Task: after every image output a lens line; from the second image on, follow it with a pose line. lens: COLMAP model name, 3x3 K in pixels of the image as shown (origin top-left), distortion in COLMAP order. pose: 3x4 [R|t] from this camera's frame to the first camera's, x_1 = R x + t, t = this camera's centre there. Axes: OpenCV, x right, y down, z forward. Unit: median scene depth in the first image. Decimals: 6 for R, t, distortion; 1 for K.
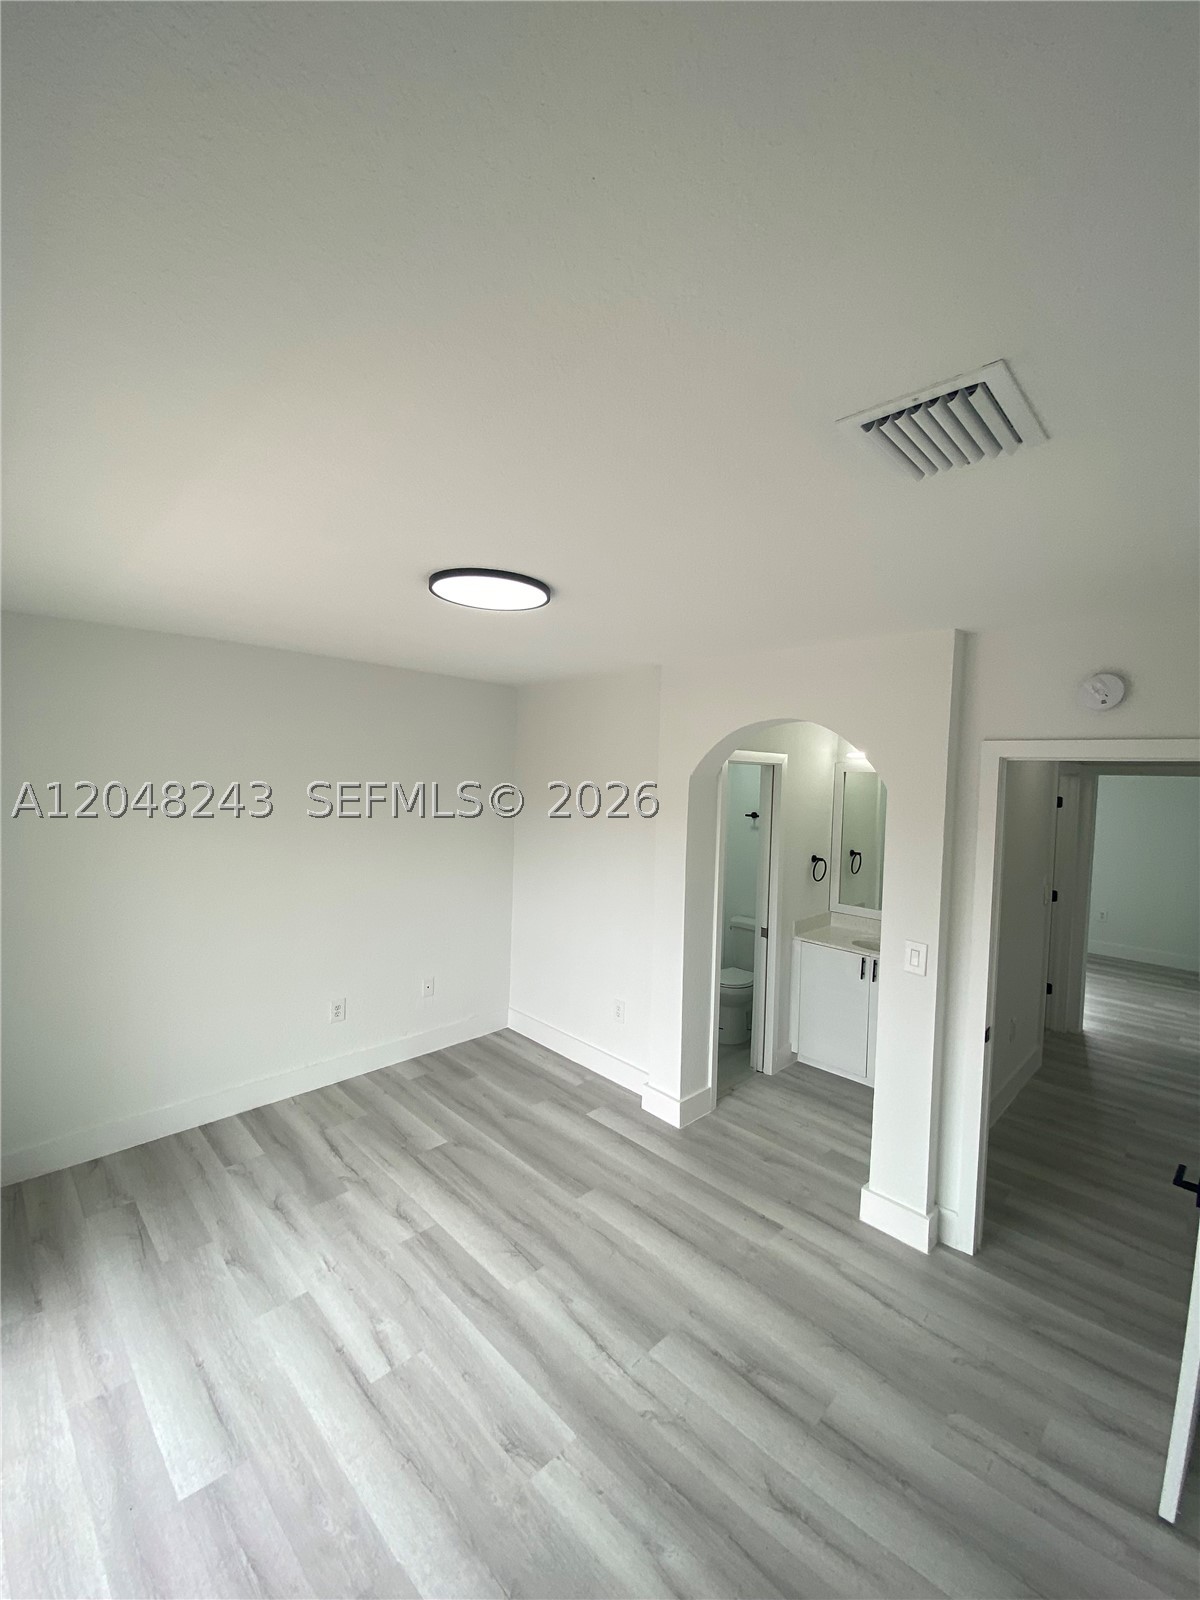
lens RADIAL K [[651.9, 0, 599.4], [0, 651.9, 795.0], [0, 0, 1]] dist [-0.001341, -0.007809]
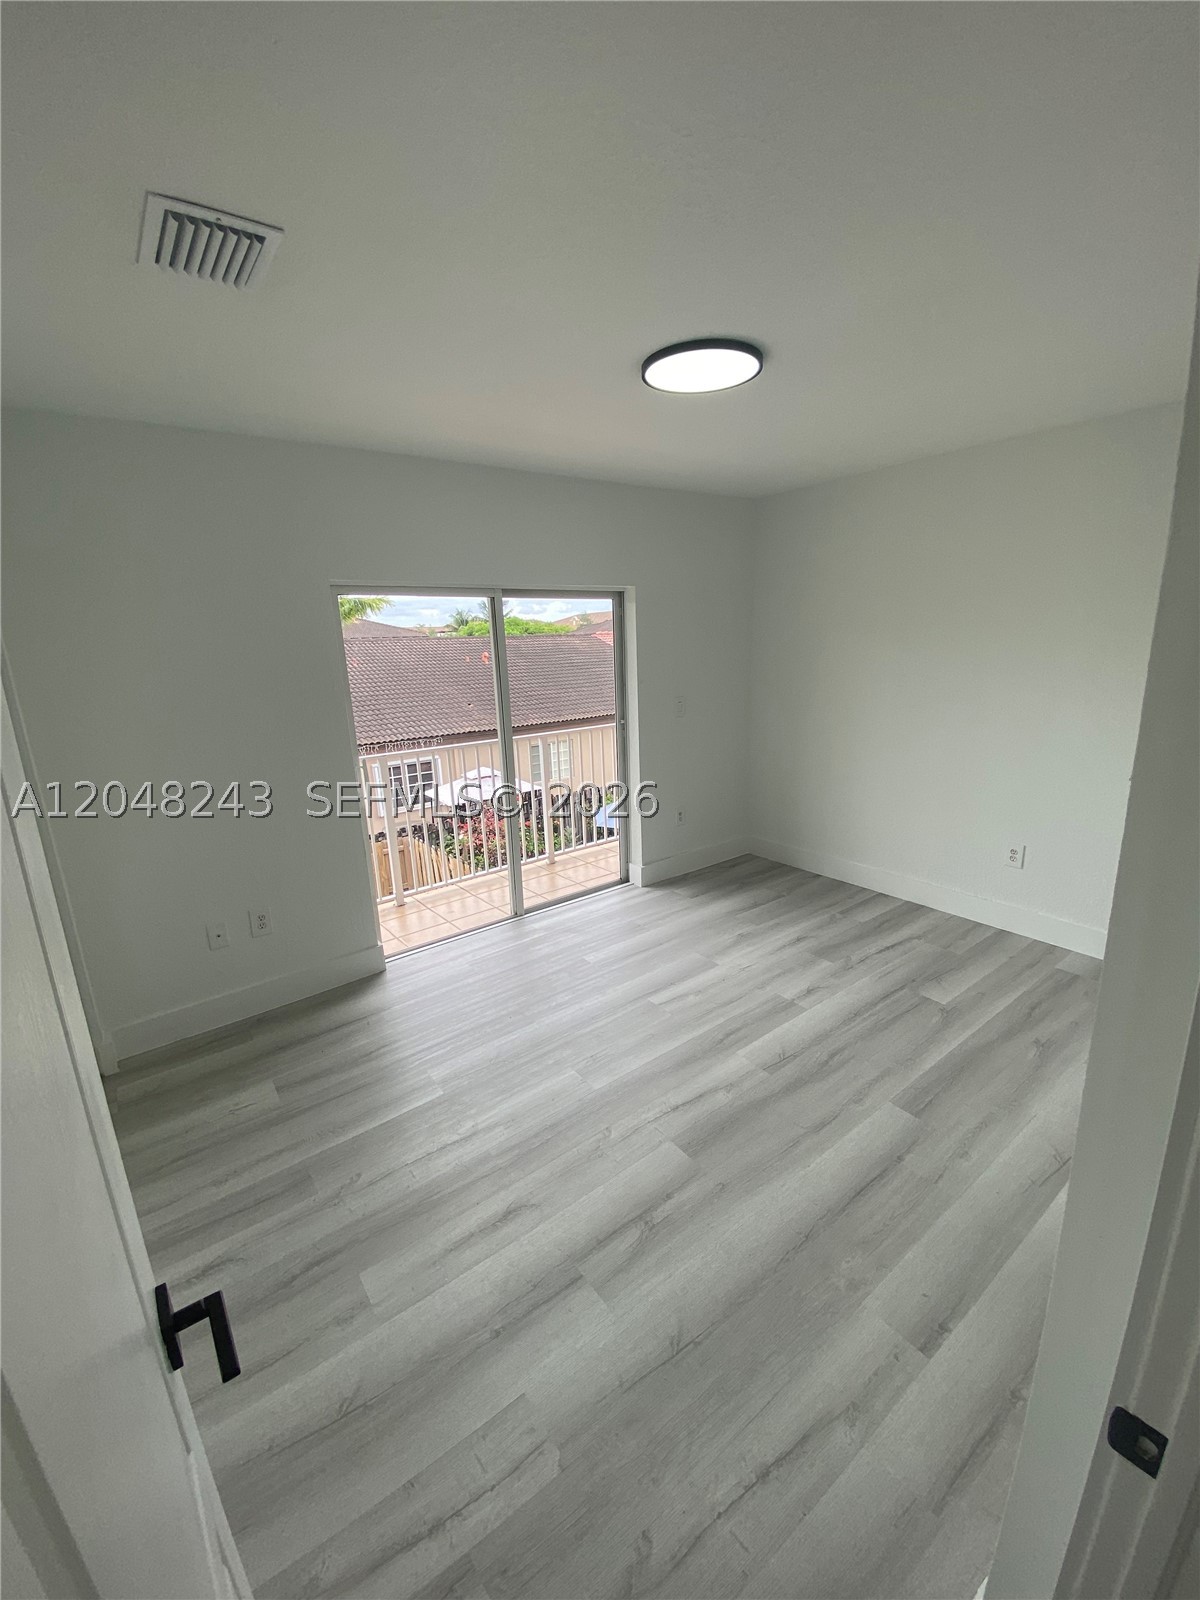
lens RADIAL K [[651.9, 0, 603.9], [0, 651.9, 806.9], [0, 0, 1]] dist [-0.001341, -0.007809]
pose [[-0.129865, 0.227257, -0.965137, 0.718510], [-0.013319, 0.972892, 0.230875, 0.094172], [0.991442, 0.042837, -0.123318, 0.759722]]
